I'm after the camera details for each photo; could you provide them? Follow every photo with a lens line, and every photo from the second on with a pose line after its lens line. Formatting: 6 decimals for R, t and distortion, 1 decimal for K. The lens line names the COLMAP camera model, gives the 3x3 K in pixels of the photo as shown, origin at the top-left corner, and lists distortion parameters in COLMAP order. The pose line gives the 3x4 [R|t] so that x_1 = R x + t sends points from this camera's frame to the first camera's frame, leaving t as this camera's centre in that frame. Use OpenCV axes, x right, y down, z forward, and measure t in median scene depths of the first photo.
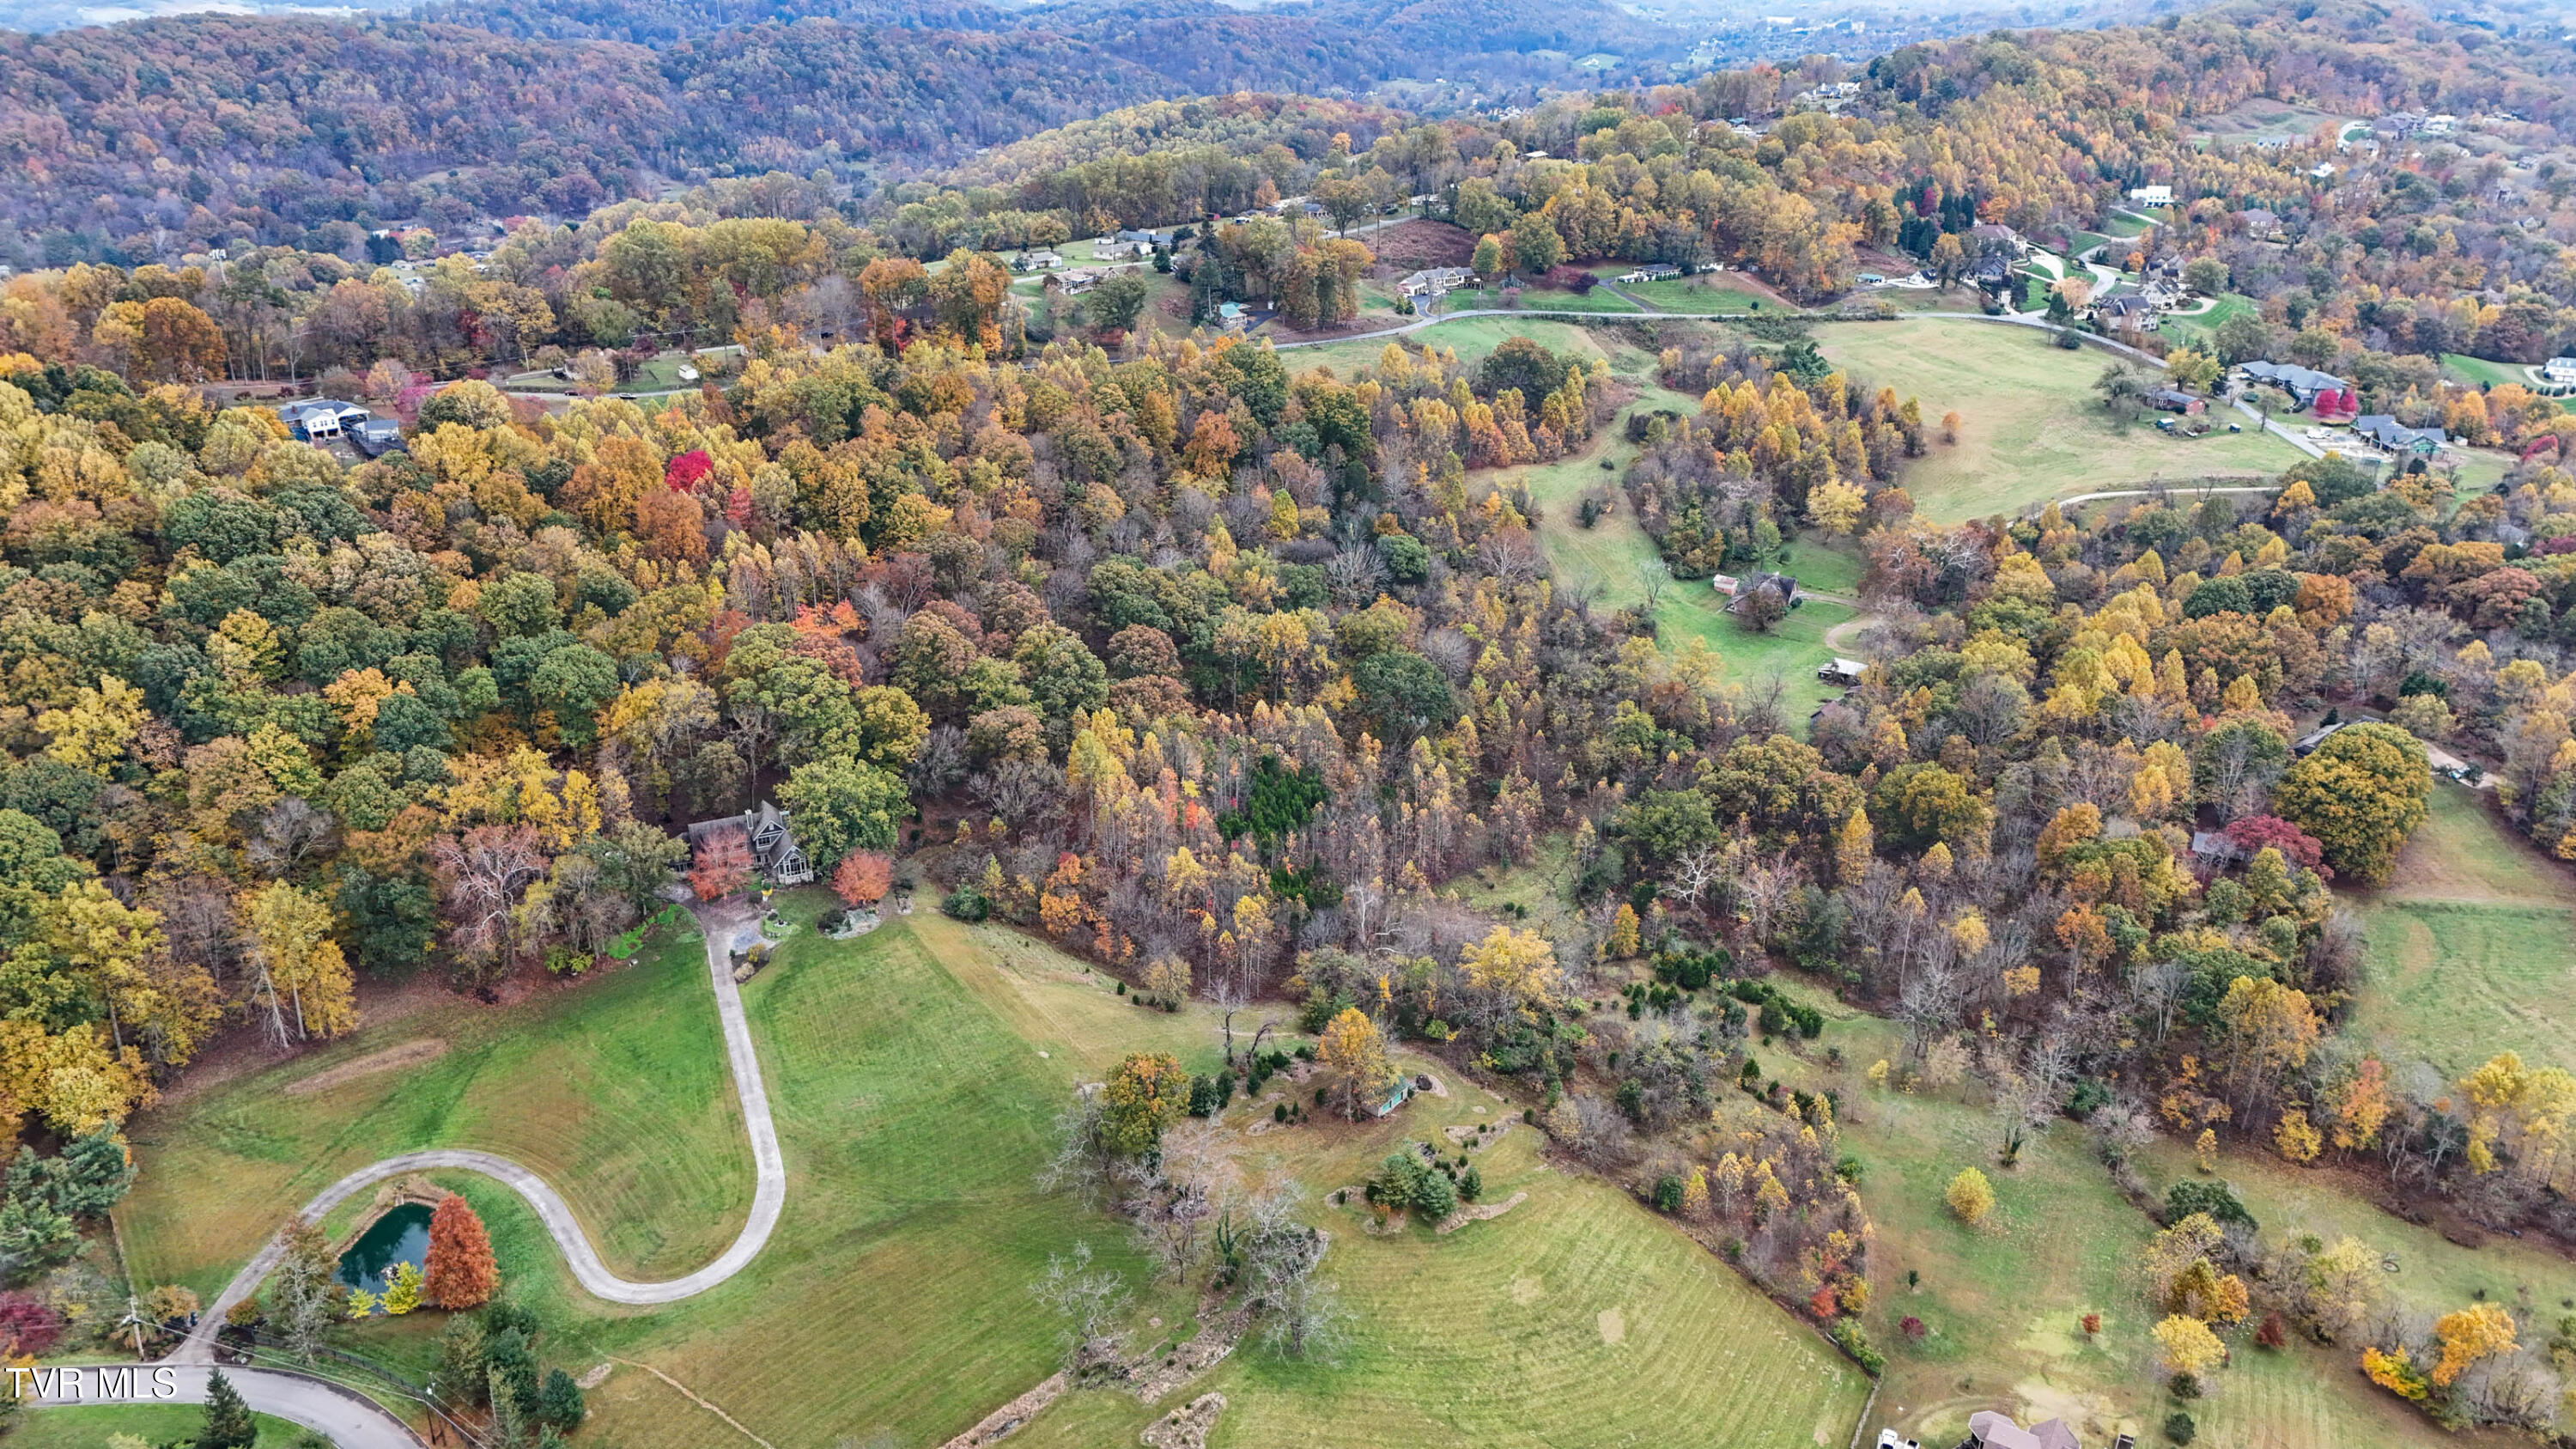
lens RADIAL K [[1882.7, 0, 1293.4], [0, 1882.7, 730.2], [0, 0, 1]] dist [0.070674, -0.060114]
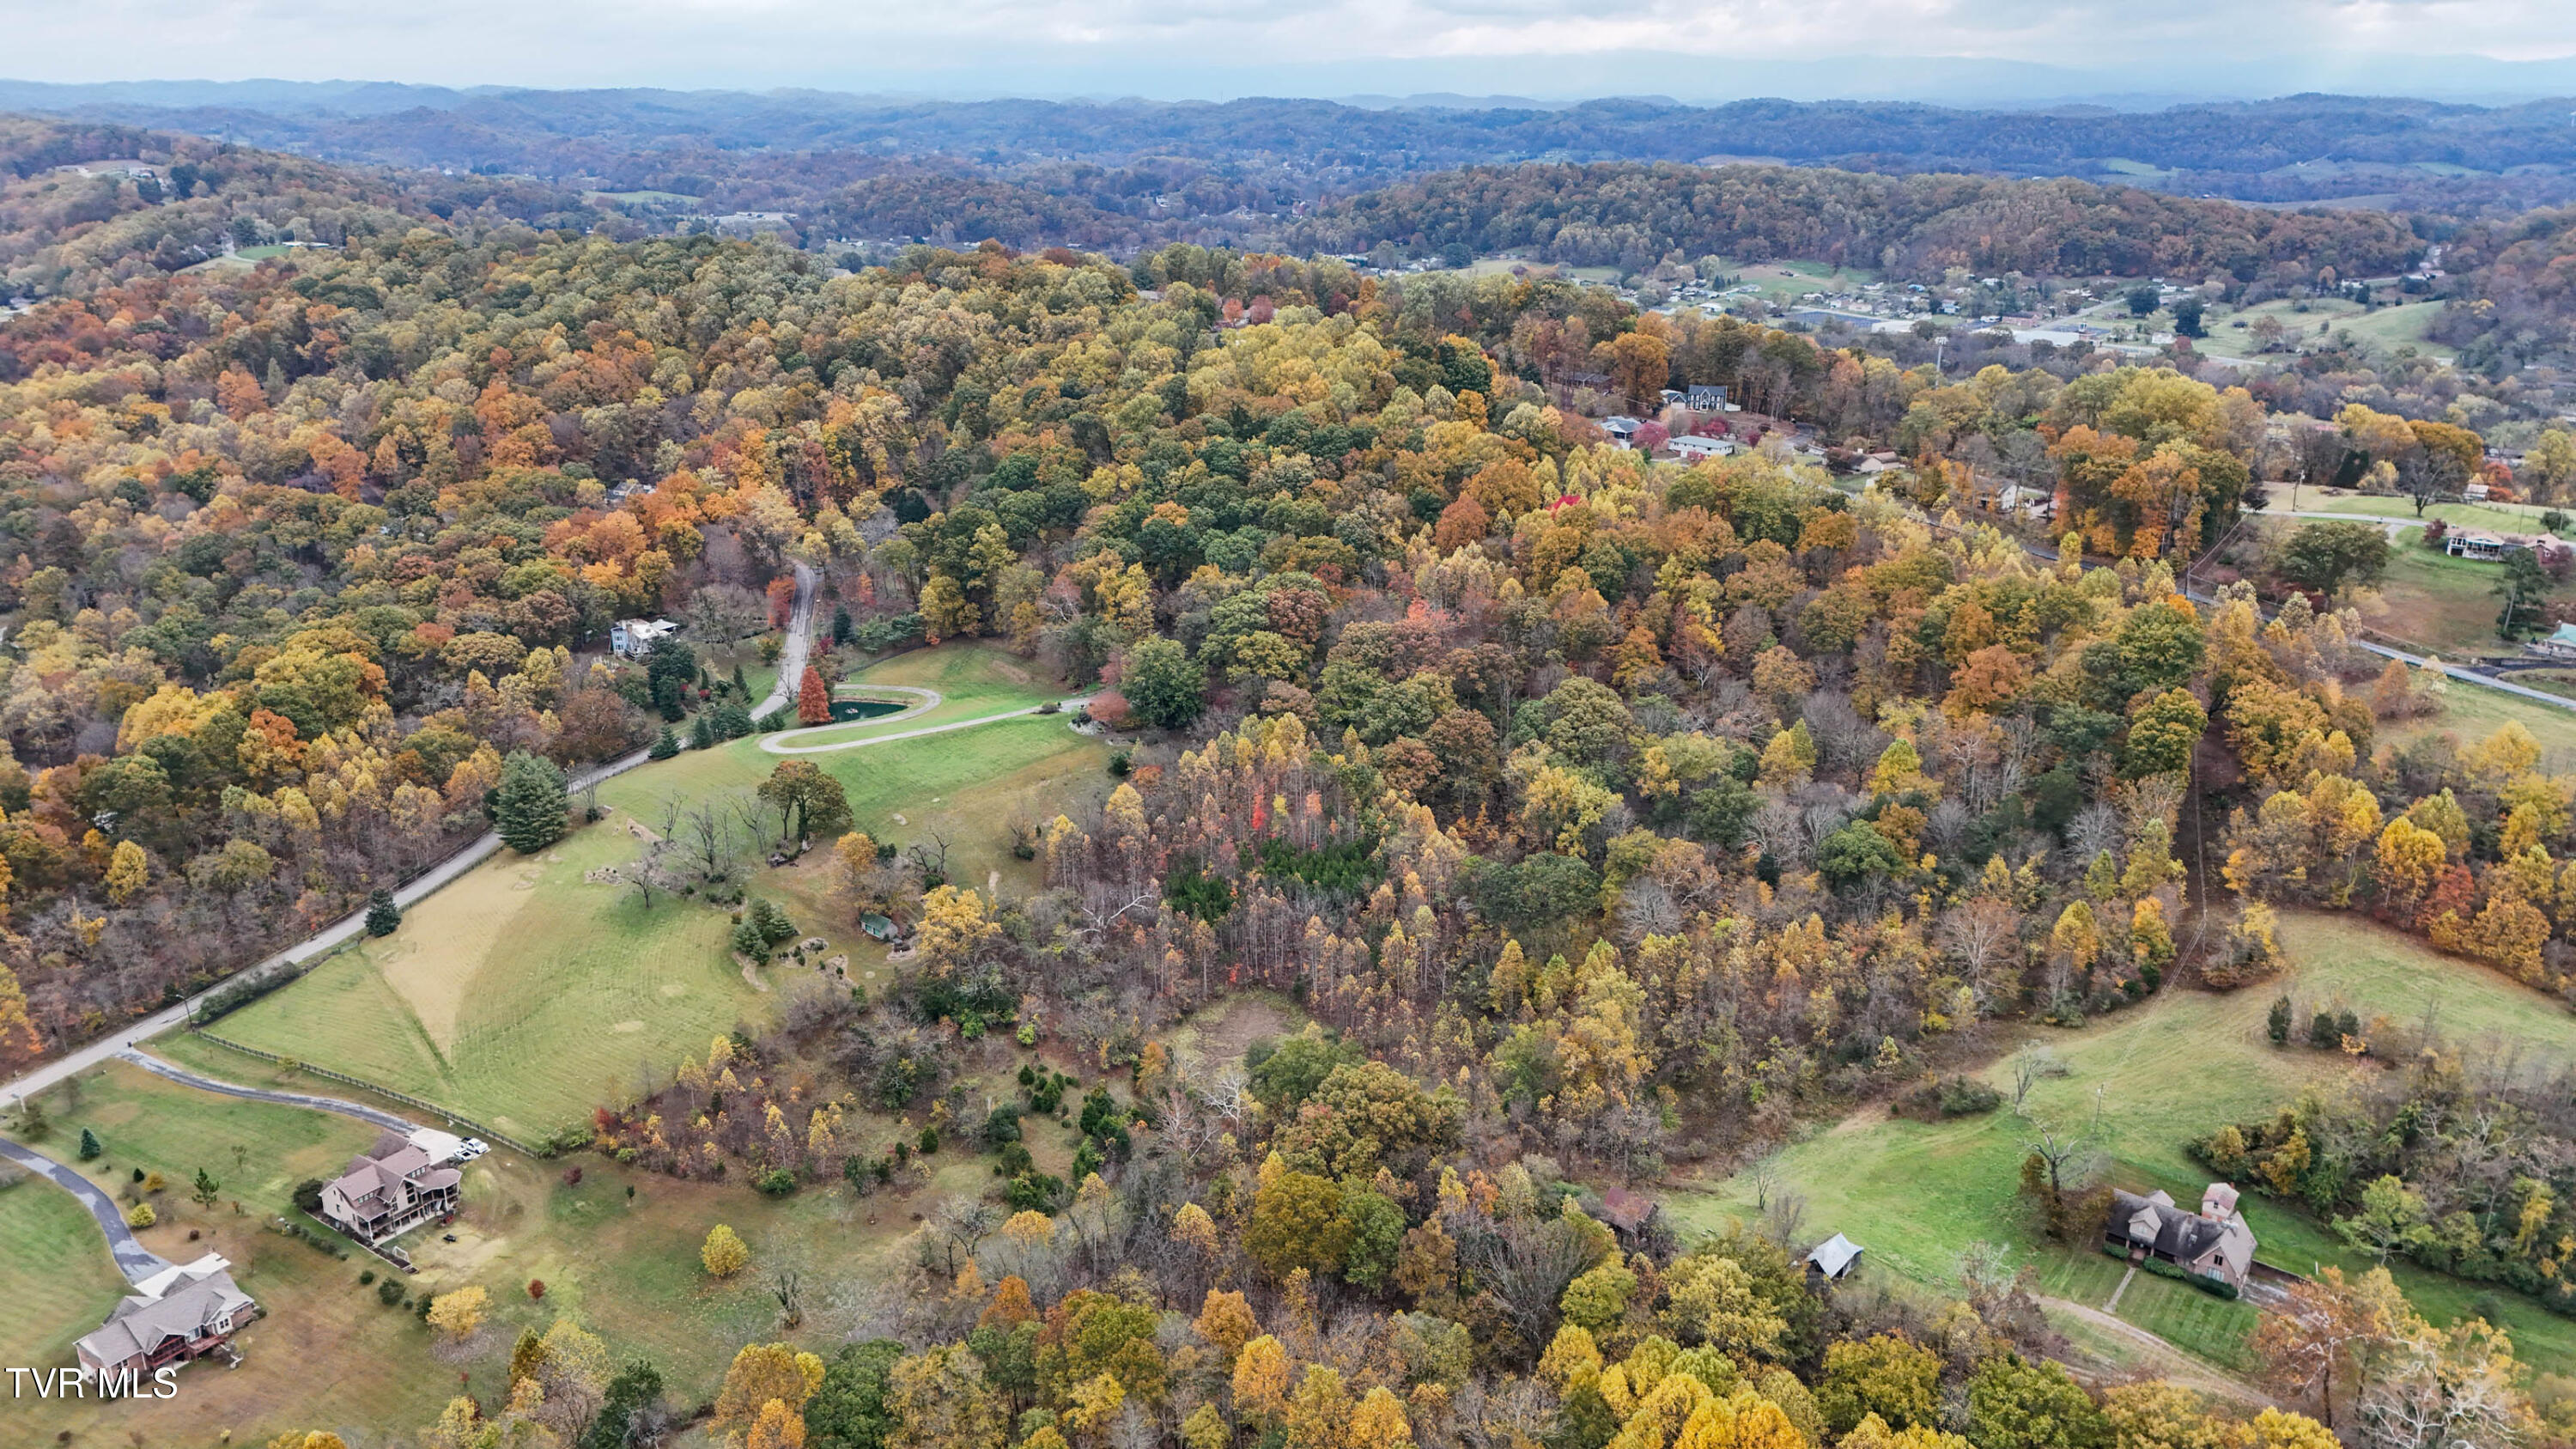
lens RADIAL K [[1882.7, 0, 1293.4], [0, 1882.7, 730.2], [0, 0, 1]] dist [0.070674, -0.060114]
pose [[-0.043764, 0.325180, -0.944639, 0.896778], [-0.393754, 0.863393, 0.315454, -0.329980], [0.918174, 0.385761, 0.090255, 0.788294]]
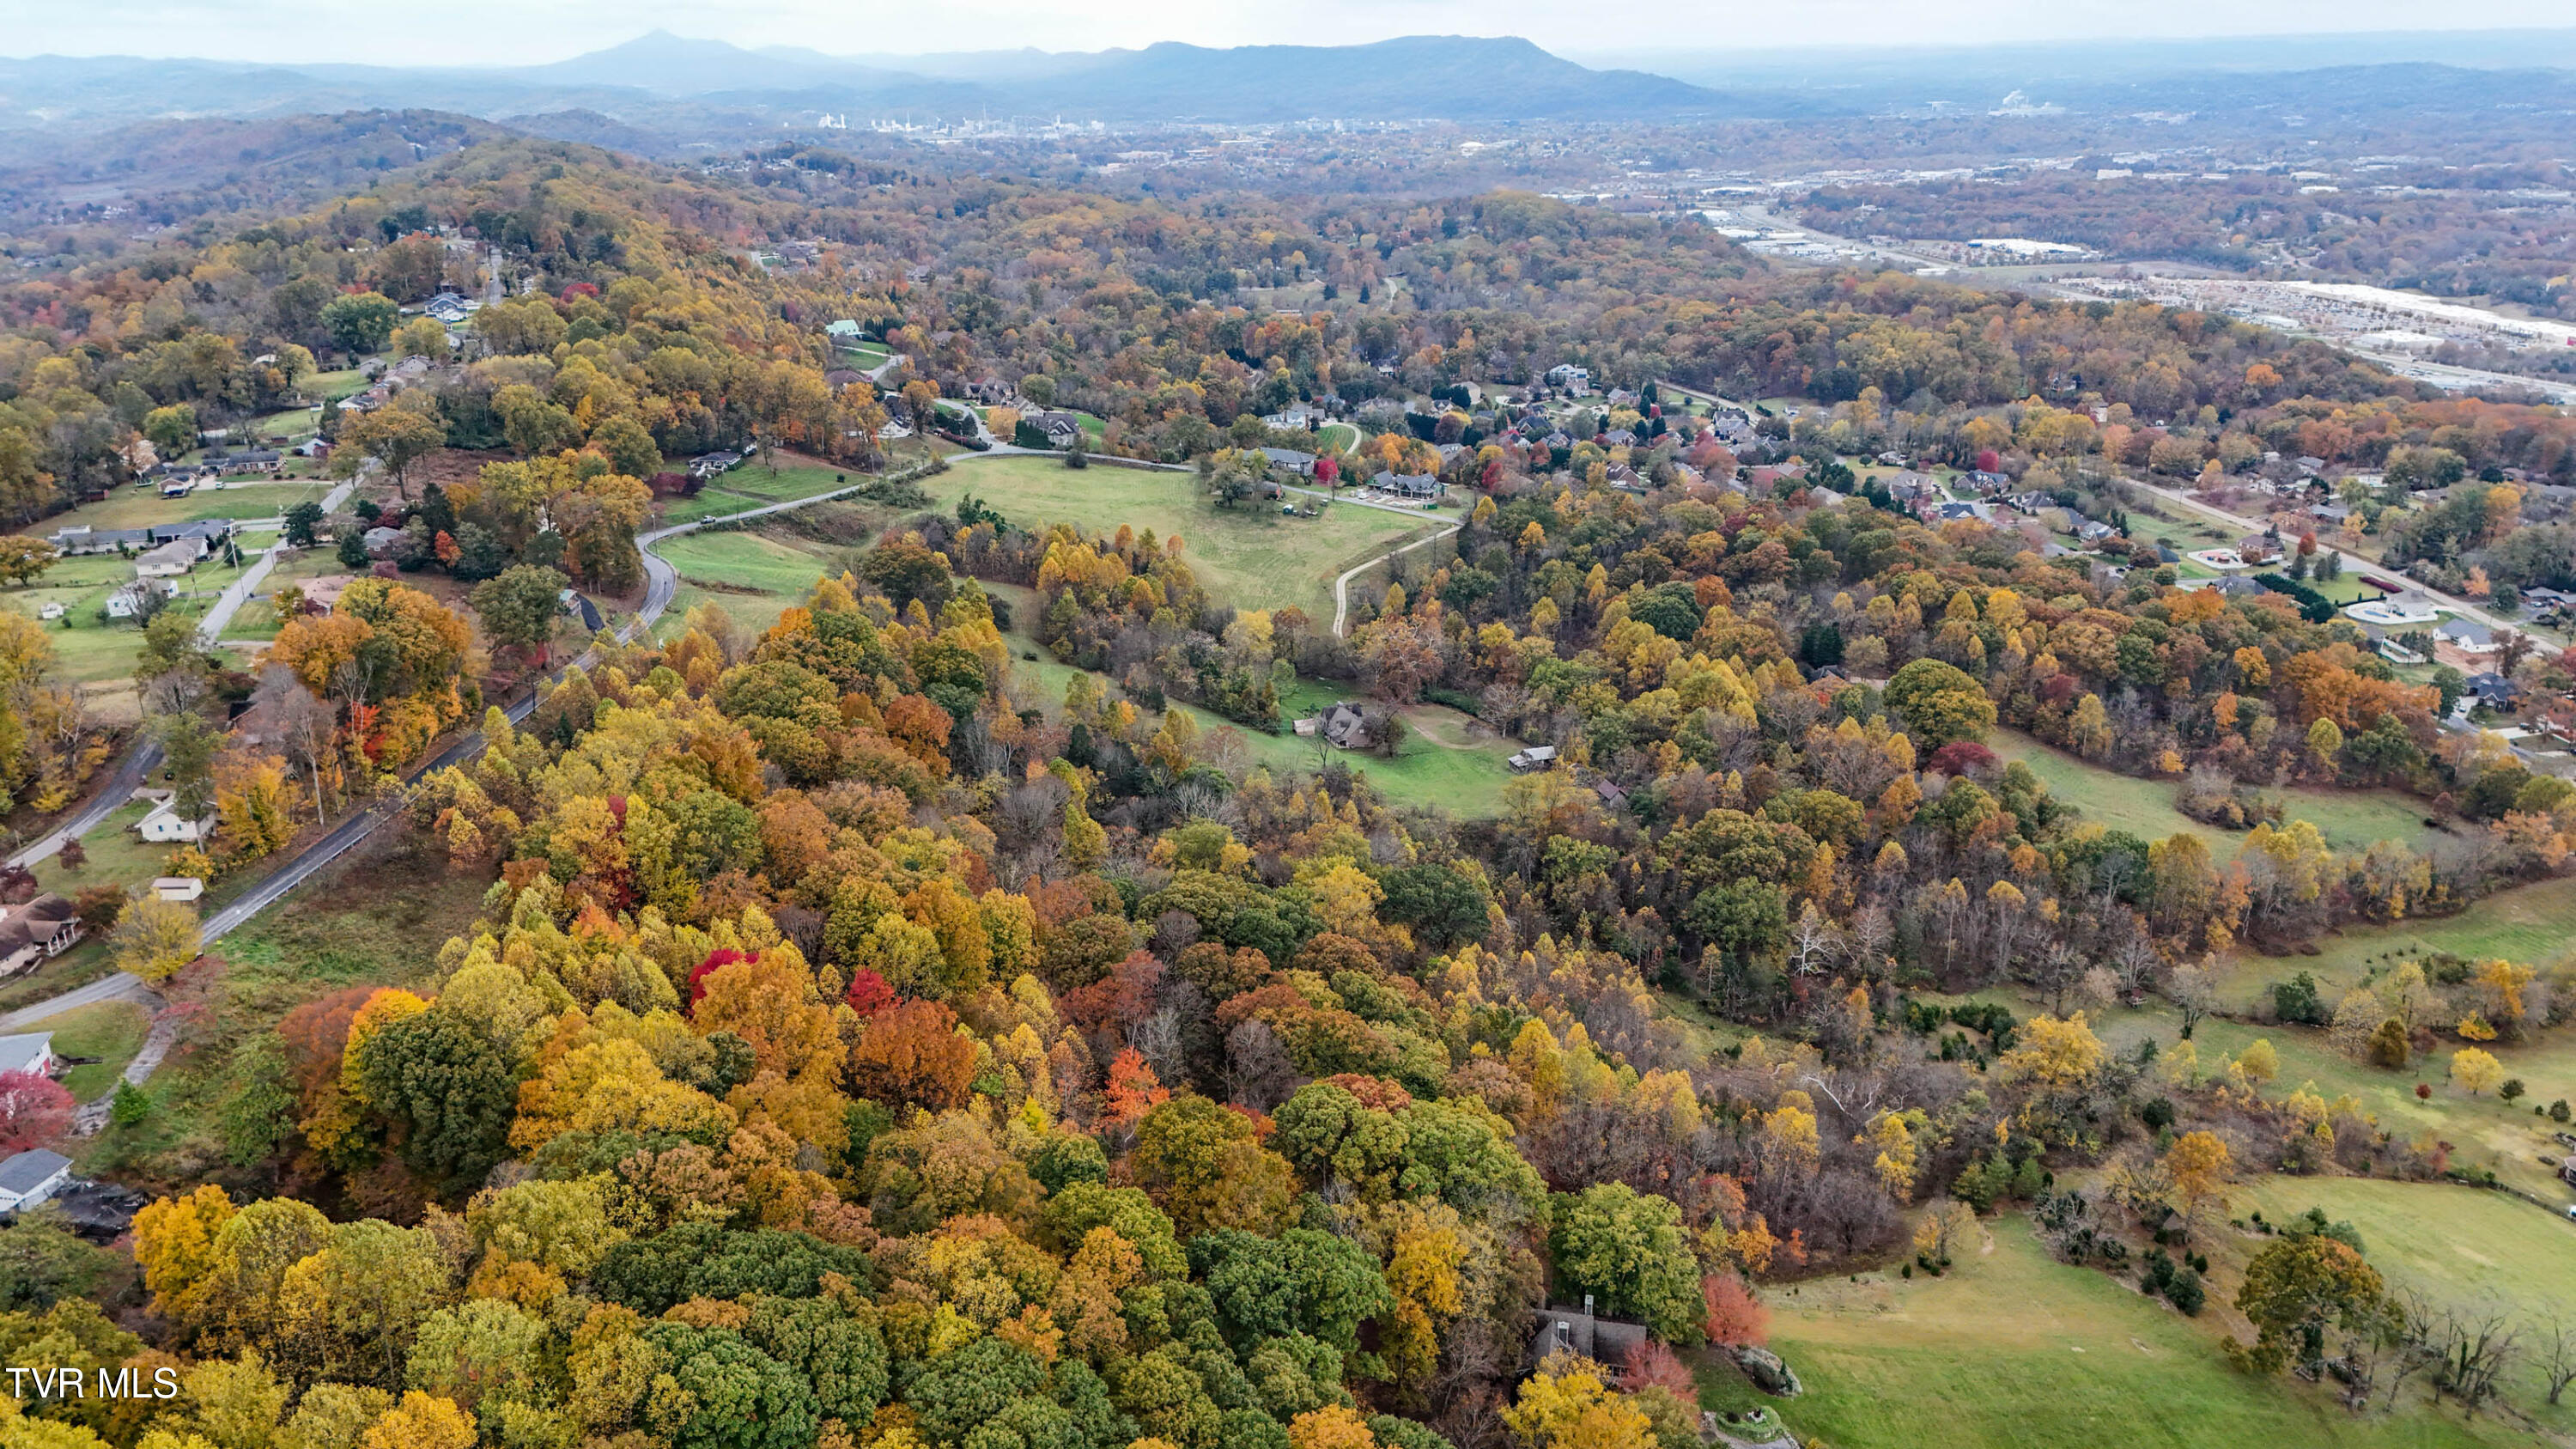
lens RADIAL K [[1882.7, 0, 1293.4], [0, 1882.7, 730.2], [0, 0, 1]] dist [0.070674, -0.060114]
pose [[0.560577, -0.280082, 0.779299, -0.671234], [0.331600, 0.938245, 0.098676, -0.215428], [-0.758811, 0.203100, 0.618834, 0.481337]]
